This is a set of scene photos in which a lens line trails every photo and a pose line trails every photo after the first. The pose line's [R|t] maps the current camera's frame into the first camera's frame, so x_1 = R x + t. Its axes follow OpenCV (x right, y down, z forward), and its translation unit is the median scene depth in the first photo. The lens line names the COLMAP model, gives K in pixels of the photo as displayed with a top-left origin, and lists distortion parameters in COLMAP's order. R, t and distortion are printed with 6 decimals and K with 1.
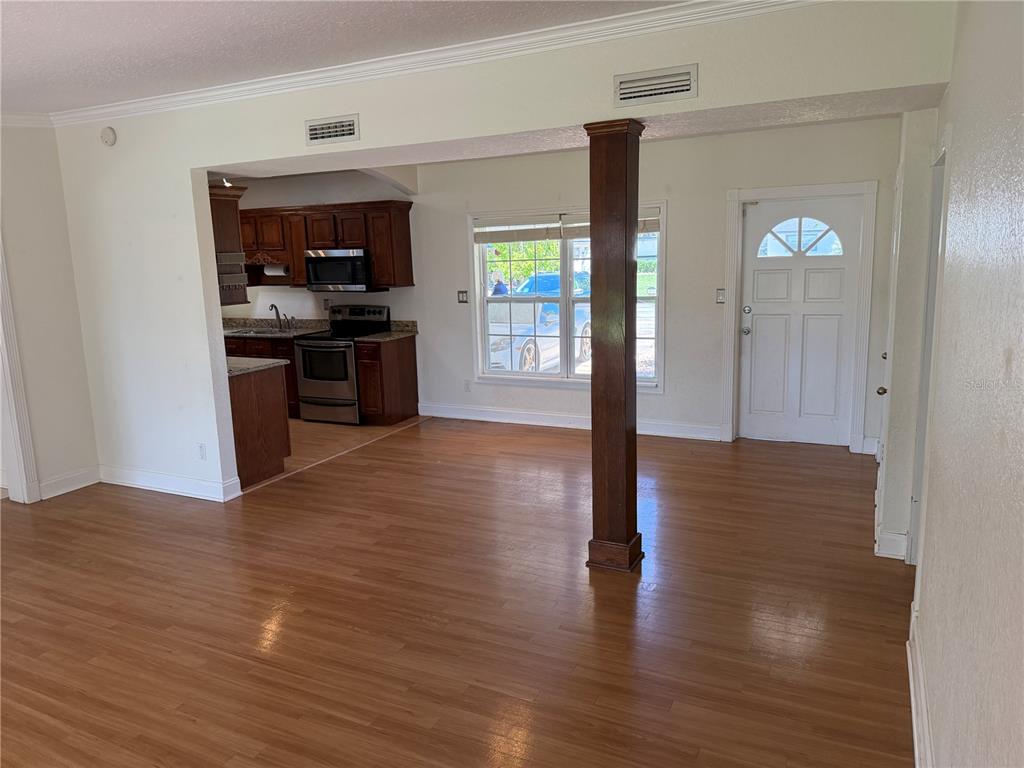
lens RADIAL K [[692.0, 0, 513.4], [0, 692.0, 367.8], [0, 0, 1]] dist [-0.010286, -0.032396]
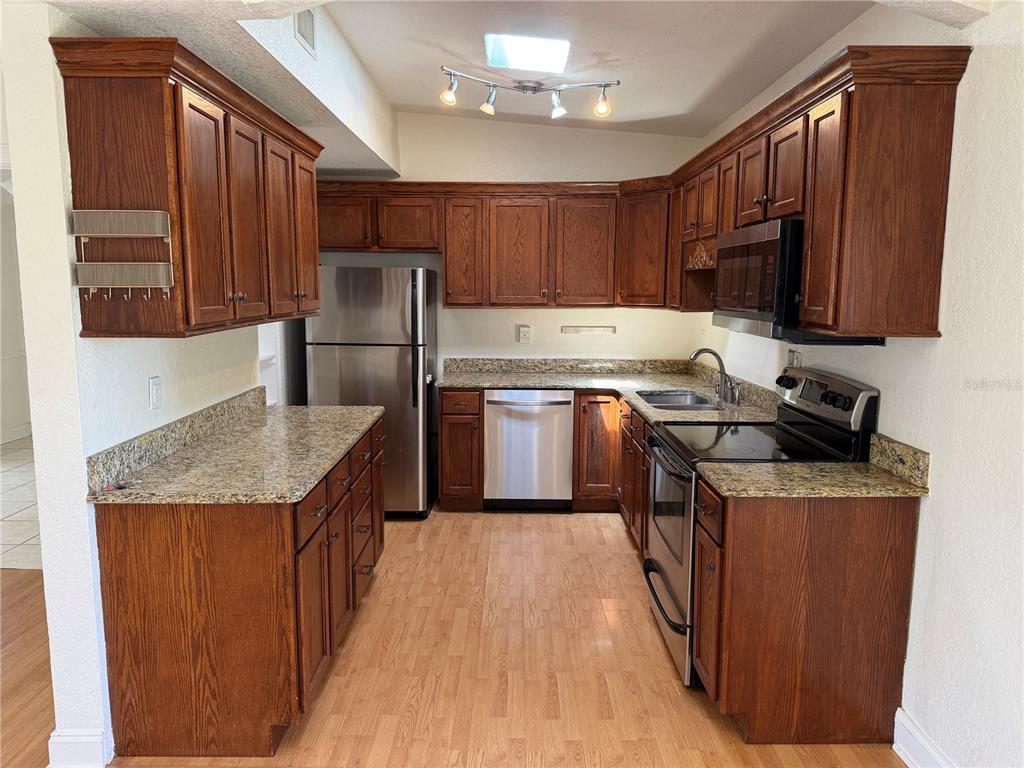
lens RADIAL K [[692.0, 0, 515.7], [0, 692.0, 378.8], [0, 0, 1]] dist [-0.010286, -0.032396]
pose [[0.424333, 0.139077, -0.894762, 0.044978], [-0.161287, 0.983942, 0.076449, -0.092192], [0.891027, 0.111873, 0.439950, 0.699842]]
